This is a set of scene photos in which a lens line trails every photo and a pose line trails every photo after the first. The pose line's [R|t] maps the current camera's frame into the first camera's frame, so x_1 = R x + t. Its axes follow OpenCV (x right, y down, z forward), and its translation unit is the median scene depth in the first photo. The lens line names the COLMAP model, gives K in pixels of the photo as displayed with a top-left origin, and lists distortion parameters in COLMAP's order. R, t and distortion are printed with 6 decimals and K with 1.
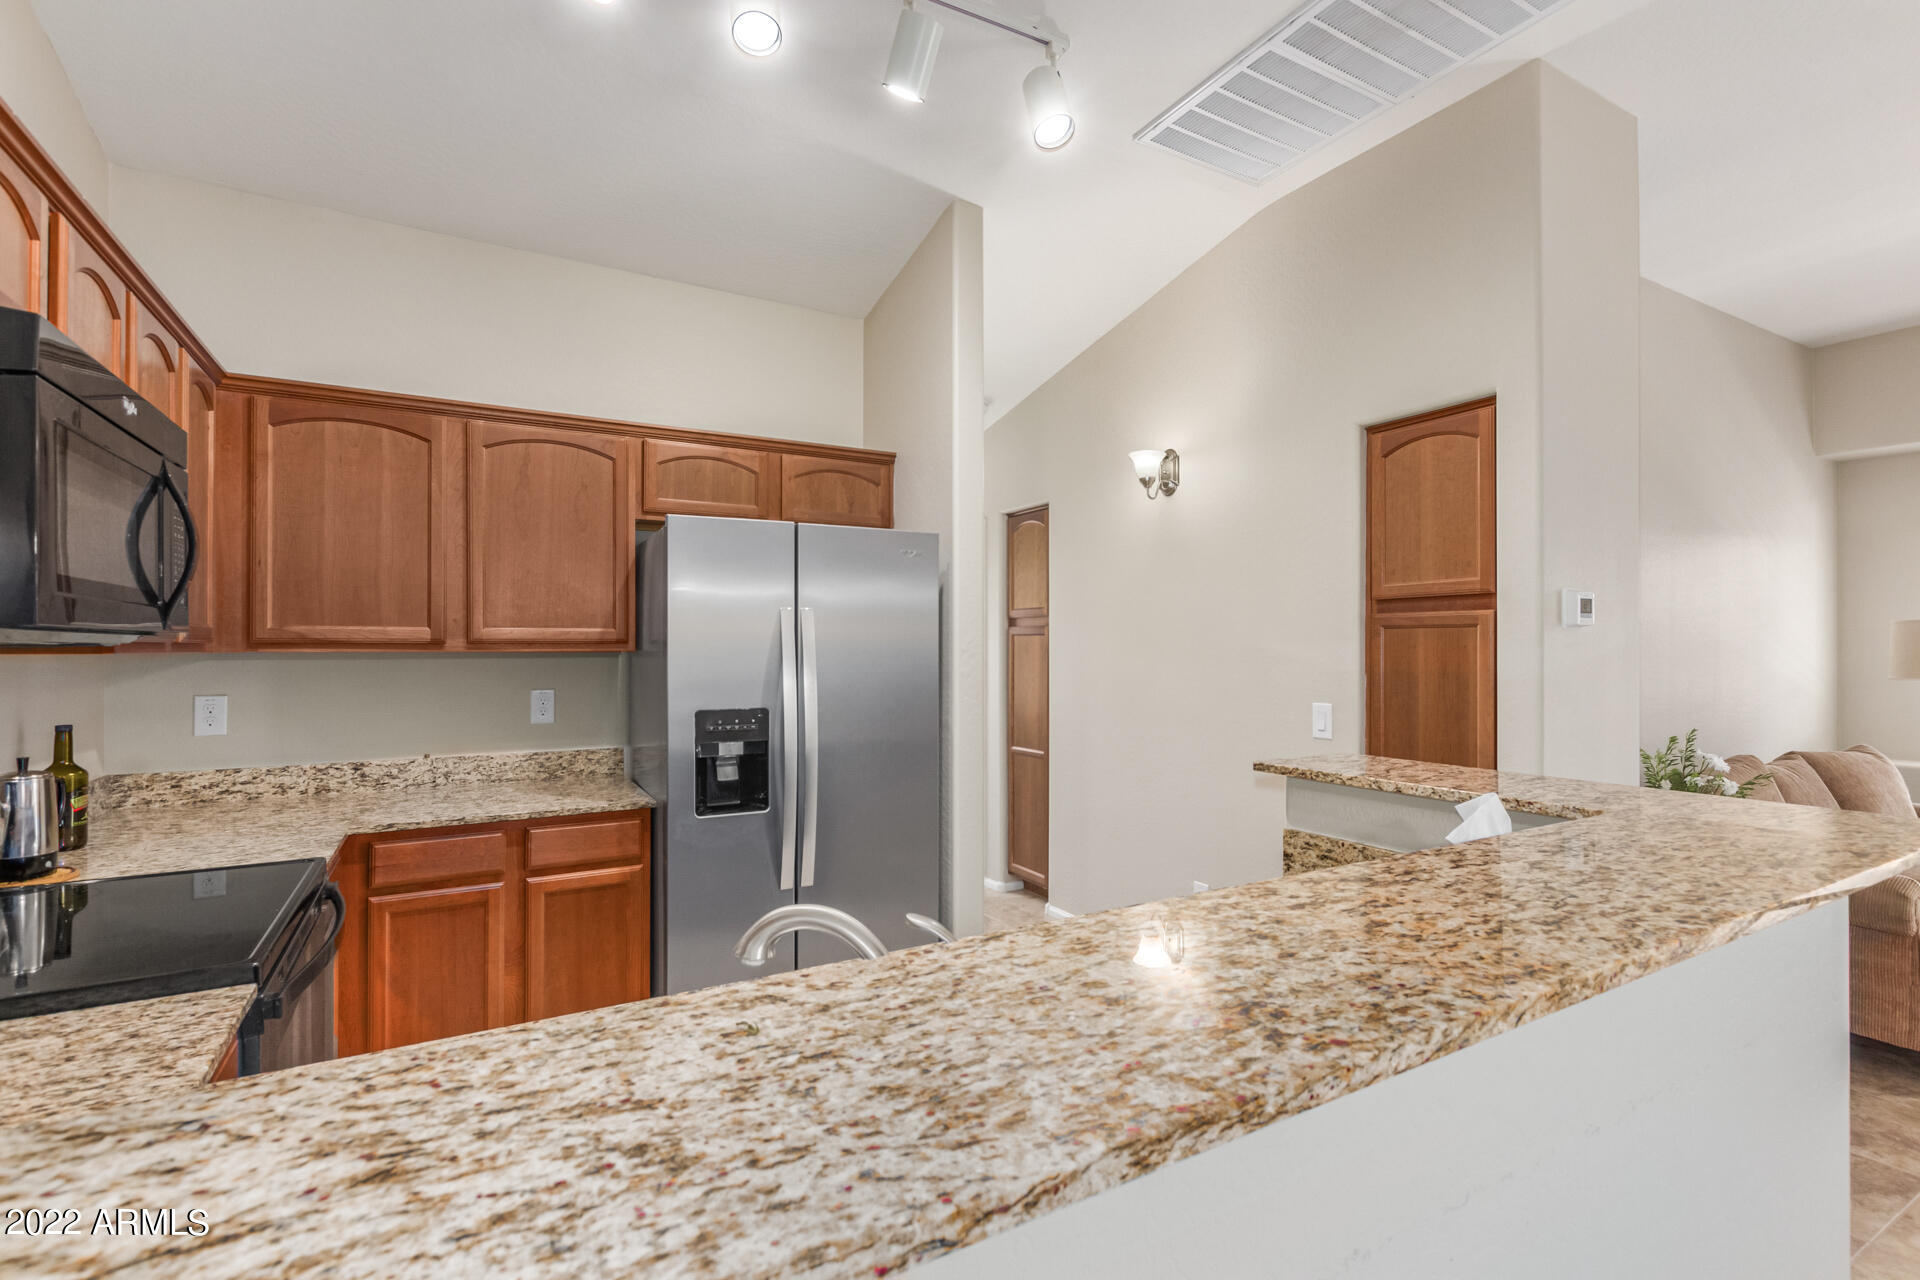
lens RADIAL K [[895.7, 0, 960.0], [0, 895.7, 640.0], [0, 0, 1]] dist [0.002283, -0.000868]
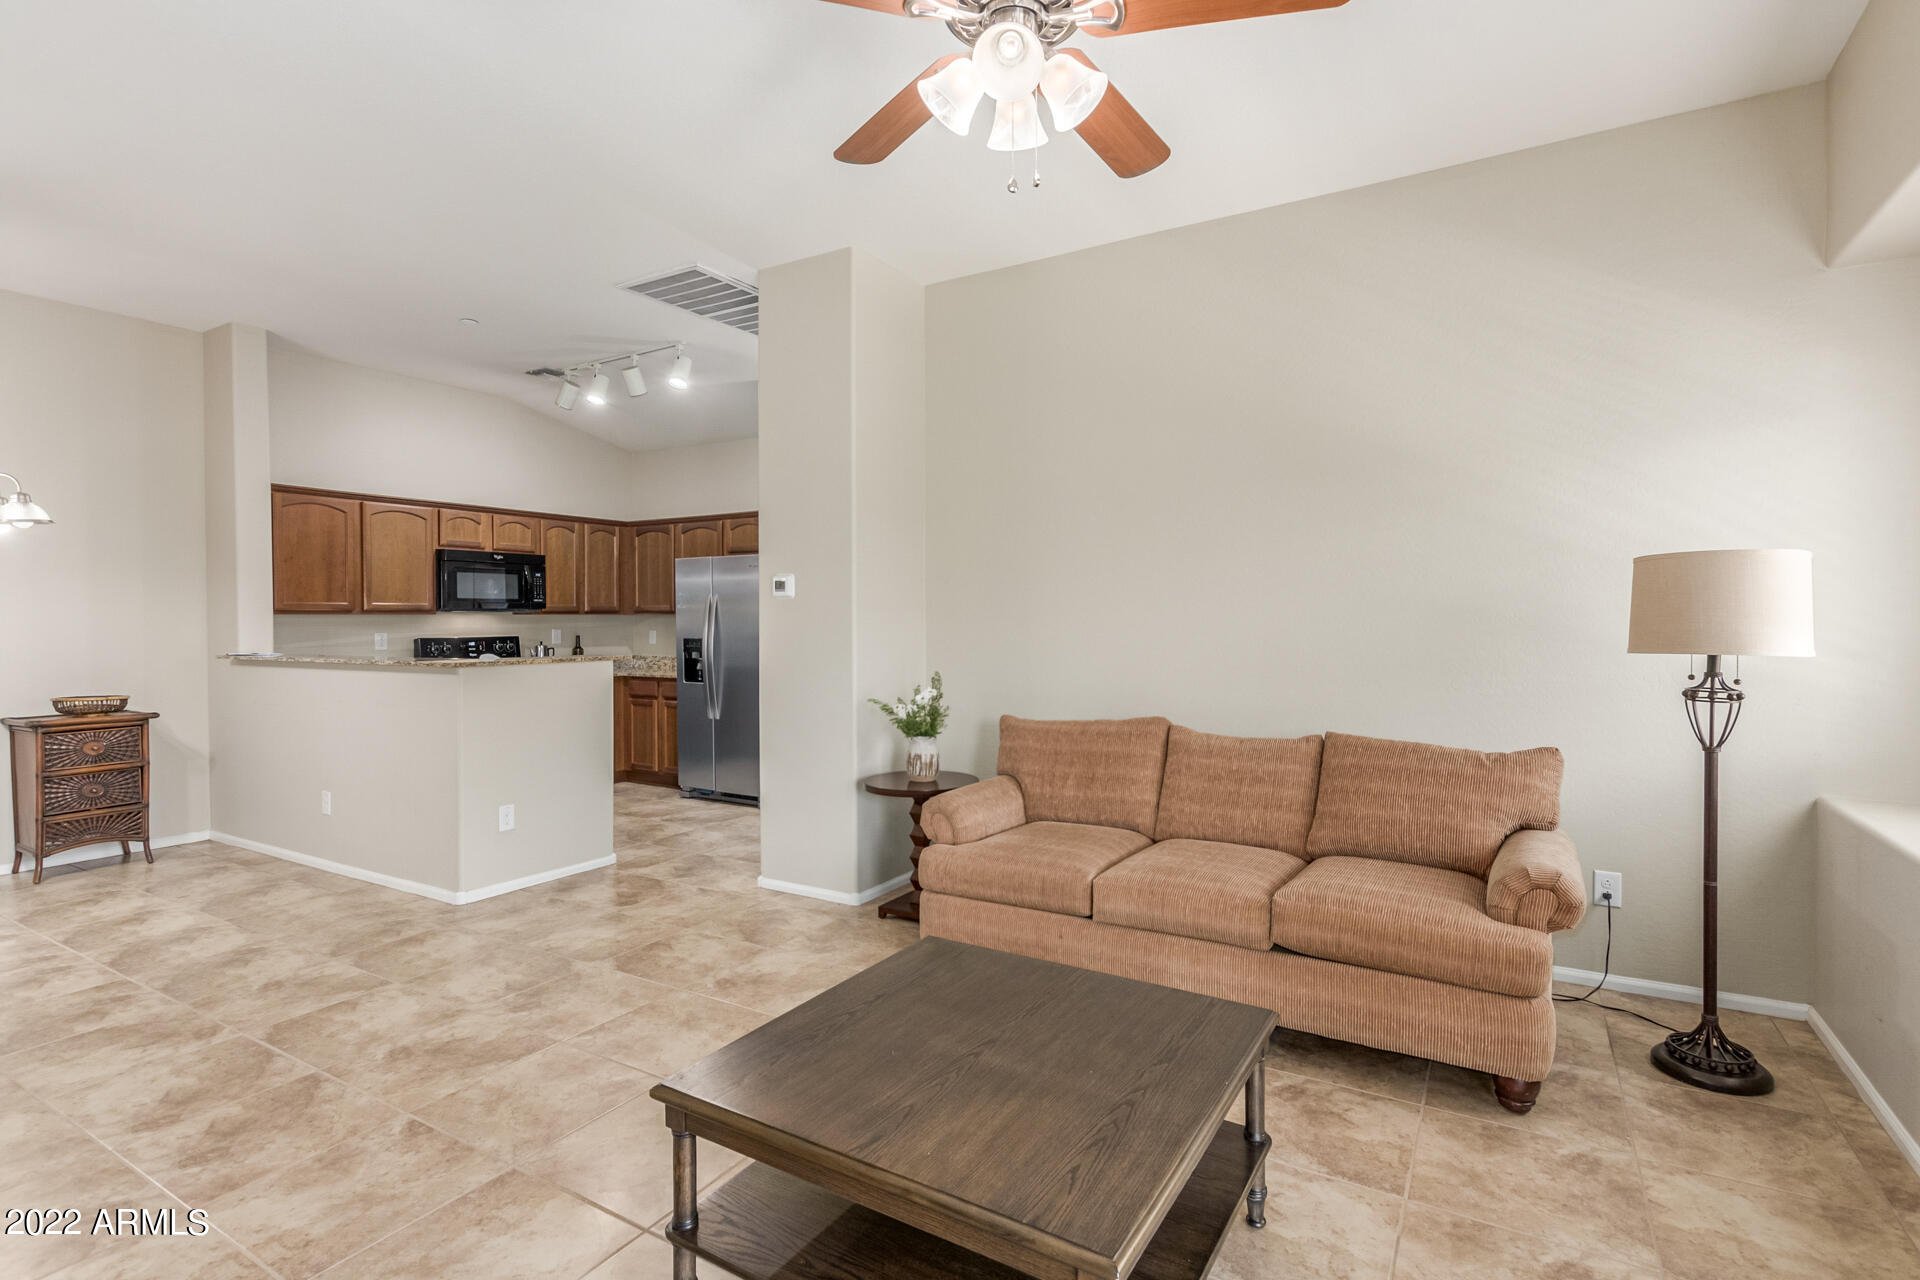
lens RADIAL K [[921.4, 0, 949.4], [0, 921.4, 638.7], [0, 0, 1]] dist [0.004857, 0.000152]
pose [[0.489243, 0.020616, -0.871904, 2.014814], [0.009554, 0.999534, 0.028994, 0.012746], [0.872095, -0.022516, 0.488818, 0.370138]]
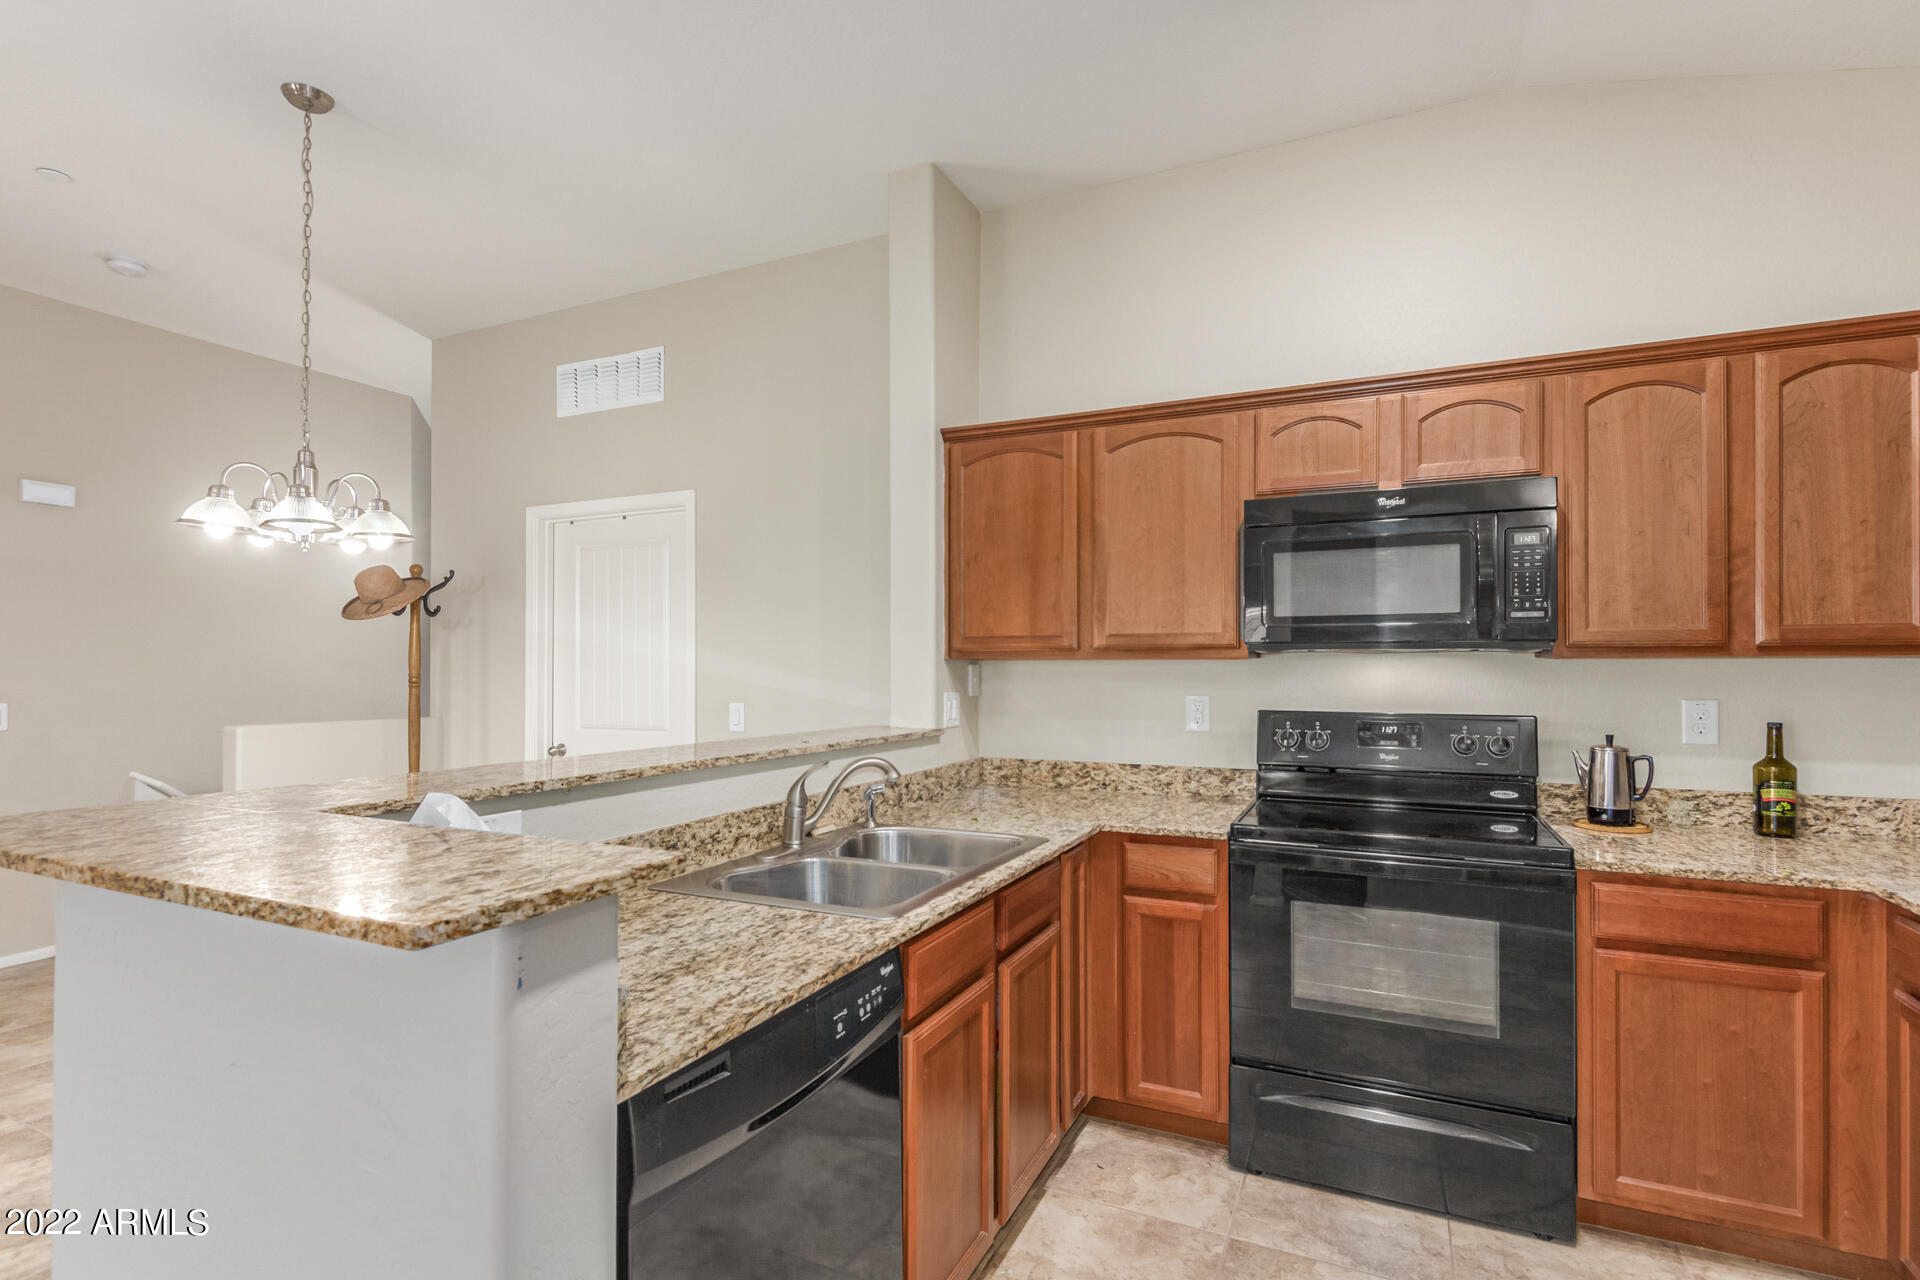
lens RADIAL K [[913.3, 0, 995.6], [0, 913.3, 644.9], [0, 0, 1]] dist [-0.011019, -0.000149]
pose [[-0.806230, -0.016033, -0.591386, 0.334551], [0.004558, 0.999435, -0.033309, 0.022340], [0.591585, -0.029550, -0.805701, 0.939152]]
